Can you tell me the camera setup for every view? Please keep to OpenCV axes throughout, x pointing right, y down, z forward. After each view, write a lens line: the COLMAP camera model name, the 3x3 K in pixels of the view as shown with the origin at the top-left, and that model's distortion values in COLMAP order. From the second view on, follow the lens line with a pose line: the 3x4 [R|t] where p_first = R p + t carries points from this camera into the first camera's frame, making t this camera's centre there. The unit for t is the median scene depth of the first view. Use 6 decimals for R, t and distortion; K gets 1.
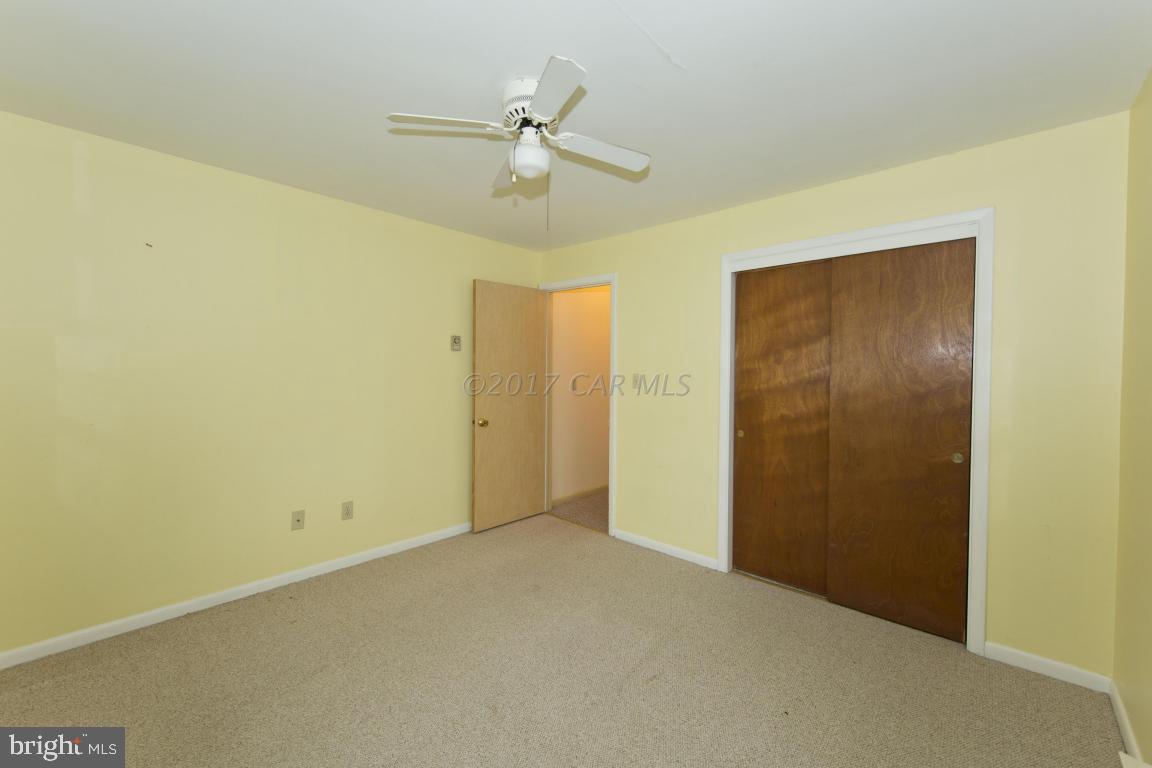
lens RADIAL K [[466.3, 0, 573.7], [0, 466.3, 378.6], [0, 0, 1]] dist [0.006926, -0.000765]
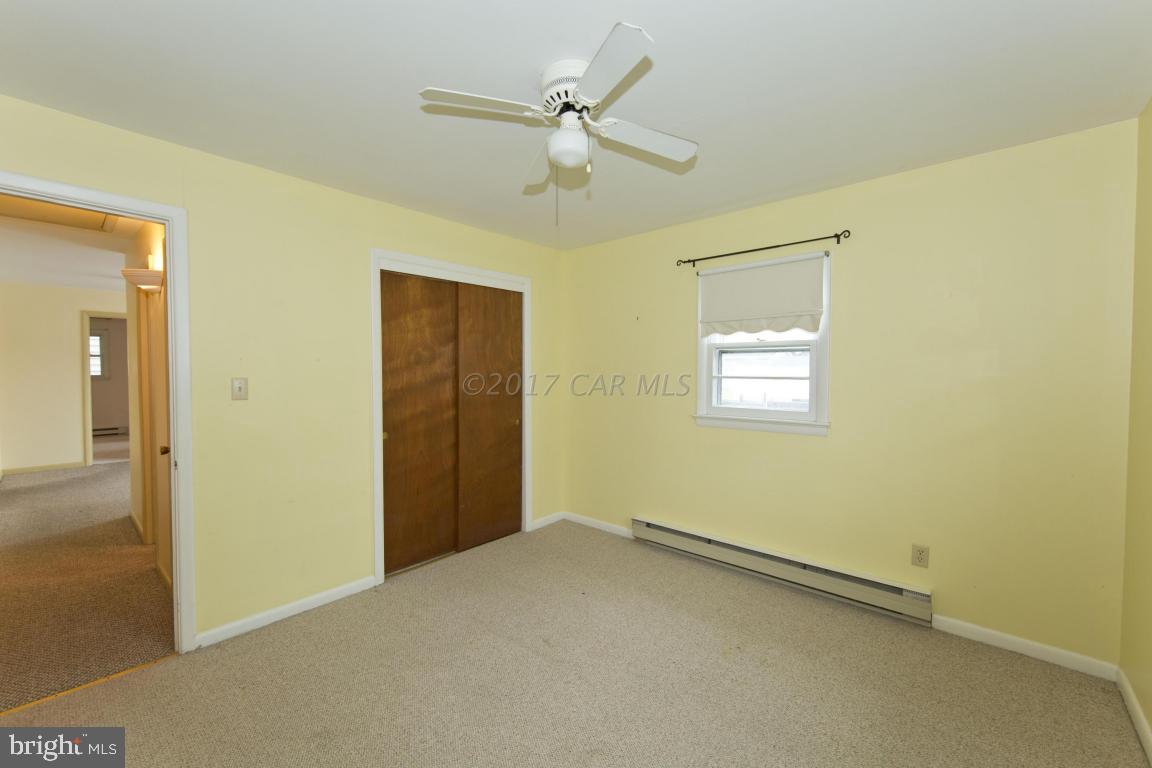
lens RADIAL K [[466.3, 0, 573.7], [0, 466.3, 378.6], [0, 0, 1]] dist [0.006926, -0.000765]
pose [[-0.044791, -0.012750, 0.998915, -0.752481], [0.025419, 0.999580, 0.013899, -0.002373], [-0.998673, 0.026014, -0.044448, 0.766252]]
